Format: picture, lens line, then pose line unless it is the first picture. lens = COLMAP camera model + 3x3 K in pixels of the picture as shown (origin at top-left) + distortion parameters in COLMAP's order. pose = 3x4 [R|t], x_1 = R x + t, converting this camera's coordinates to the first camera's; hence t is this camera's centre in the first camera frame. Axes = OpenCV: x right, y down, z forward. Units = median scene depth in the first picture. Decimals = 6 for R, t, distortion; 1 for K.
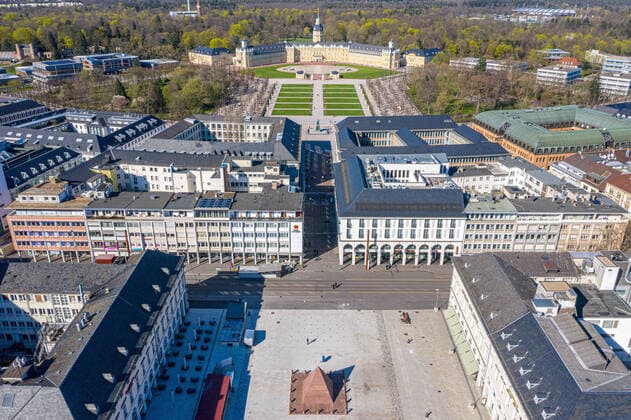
lens RADIAL K [[512.8, 0, 319.6], [0, 512.8, 209.7], [0, 0, 1]] dist [-0.007481, -0.005085]
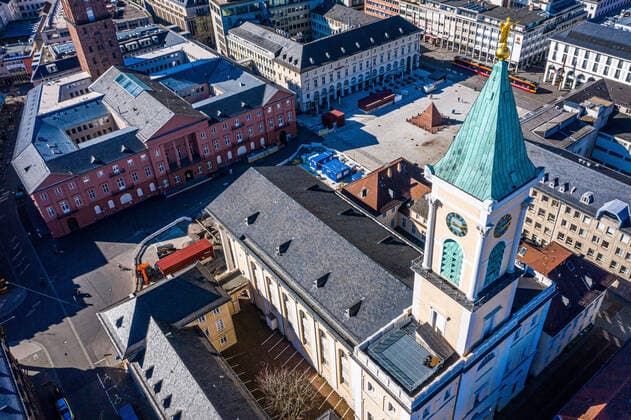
lens RADIAL K [[512.8, 0, 319.6], [0, 512.8, 209.7], [0, 0, 1]] dist [-0.007481, -0.005085]
pose [[0.621813, 0.453471, -0.638524, 0.616532], [-0.269456, 0.889411, 0.369243, 0.070581], [0.735352, -0.057546, 0.675238, -0.227971]]
